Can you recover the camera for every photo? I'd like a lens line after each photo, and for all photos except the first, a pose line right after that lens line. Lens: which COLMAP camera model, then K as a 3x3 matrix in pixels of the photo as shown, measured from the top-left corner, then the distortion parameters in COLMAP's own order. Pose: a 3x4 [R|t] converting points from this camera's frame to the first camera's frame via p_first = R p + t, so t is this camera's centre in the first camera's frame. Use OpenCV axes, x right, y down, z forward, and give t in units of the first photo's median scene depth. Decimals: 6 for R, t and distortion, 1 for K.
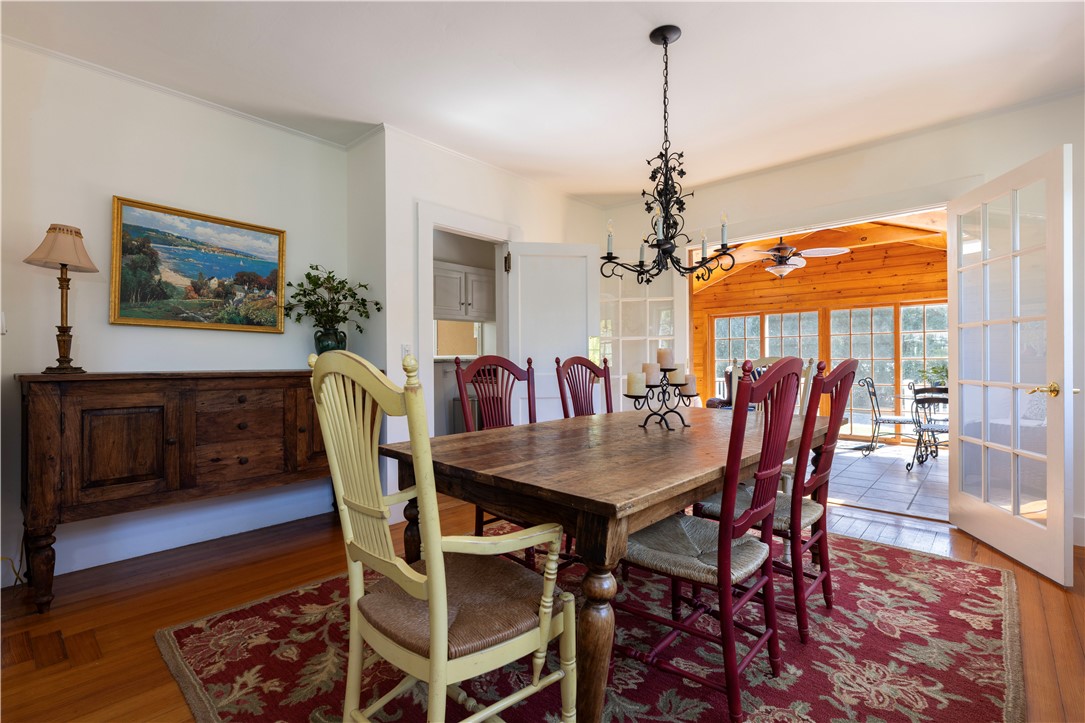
lens RADIAL K [[516.8, 0, 542.5], [0, 516.8, 361.5], [0, 0, 1]] dist [0.025133, -0.000139]
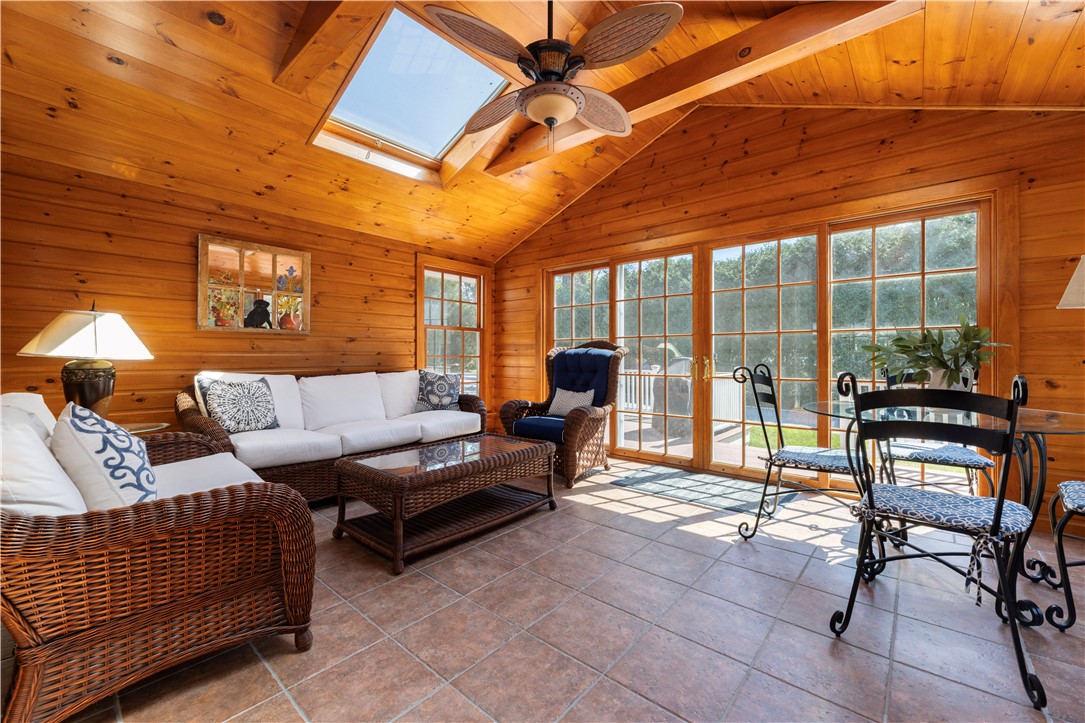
lens RADIAL K [[430.7, 0, 542.5], [0, 430.7, 361.5], [0, 0, 1]] dist [-0.000895, -0.000041]
pose [[0.999987, 0.004666, -0.002062, 0.384856], [-0.004645, 0.999936, 0.010307, 0.023589], [0.002110, -0.010298, 0.999945, 0.547207]]
